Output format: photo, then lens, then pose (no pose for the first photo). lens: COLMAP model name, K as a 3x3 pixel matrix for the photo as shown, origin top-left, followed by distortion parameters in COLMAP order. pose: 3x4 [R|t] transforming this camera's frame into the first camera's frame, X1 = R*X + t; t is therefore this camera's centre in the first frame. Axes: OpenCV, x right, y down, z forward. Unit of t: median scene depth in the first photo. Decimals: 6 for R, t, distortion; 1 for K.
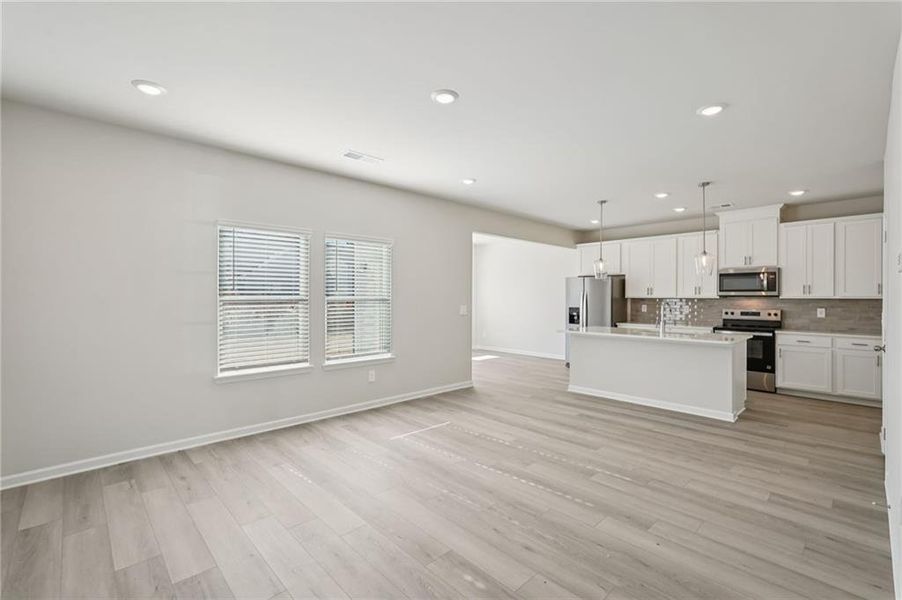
lens RADIAL K [[401.9, 0, 452.3], [0, 401.9, 298.1], [0, 0, 1]] dist [-0.013856, 0.007710]
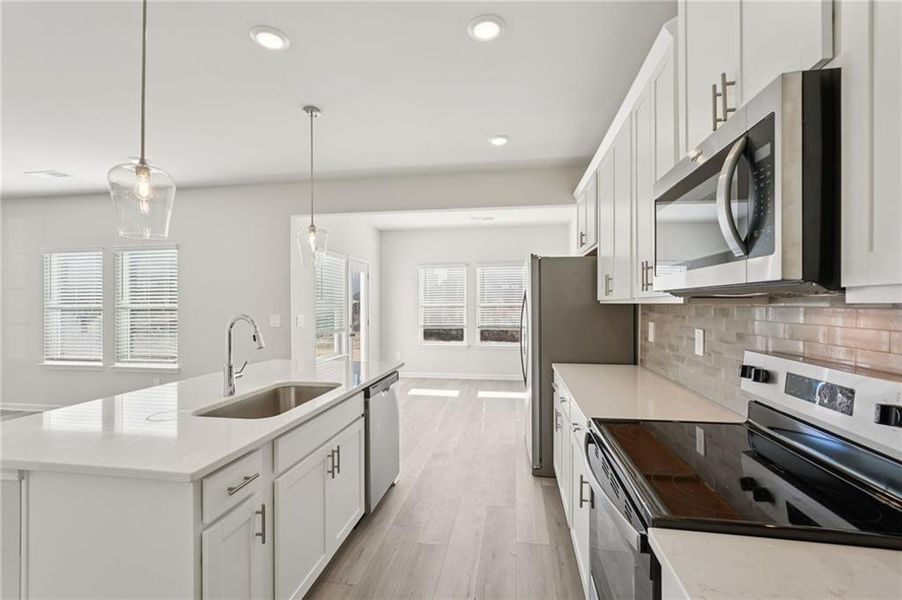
lens RADIAL K [[401.9, 0, 458.8], [0, 401.9, 301.1], [0, 0, 1]] dist [-0.013856, 0.007710]
pose [[0.607231, -0.008624, -0.794479, 0.876401], [0.003337, 0.999960, -0.008304, 0.000158], [0.794519, 0.002391, 0.607235, 0.849962]]
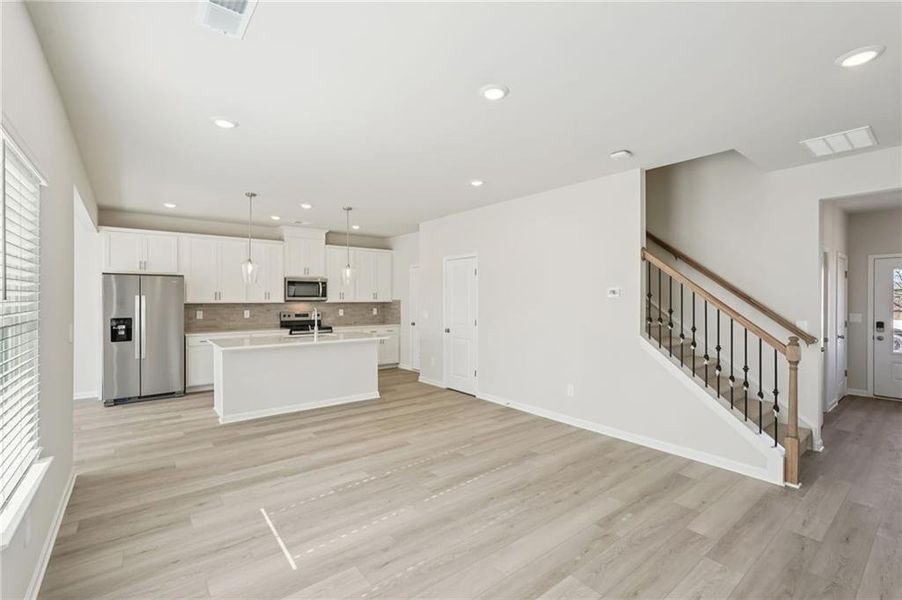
lens RADIAL K [[401.9, 0, 453.3], [0, 401.9, 298.6], [0, 0, 1]] dist [-0.013856, 0.007710]
pose [[0.089790, -0.003447, 0.995955, -0.453775], [0.002851, 0.999991, 0.003204, -0.015385], [-0.995957, 0.002551, 0.089799, 0.487955]]
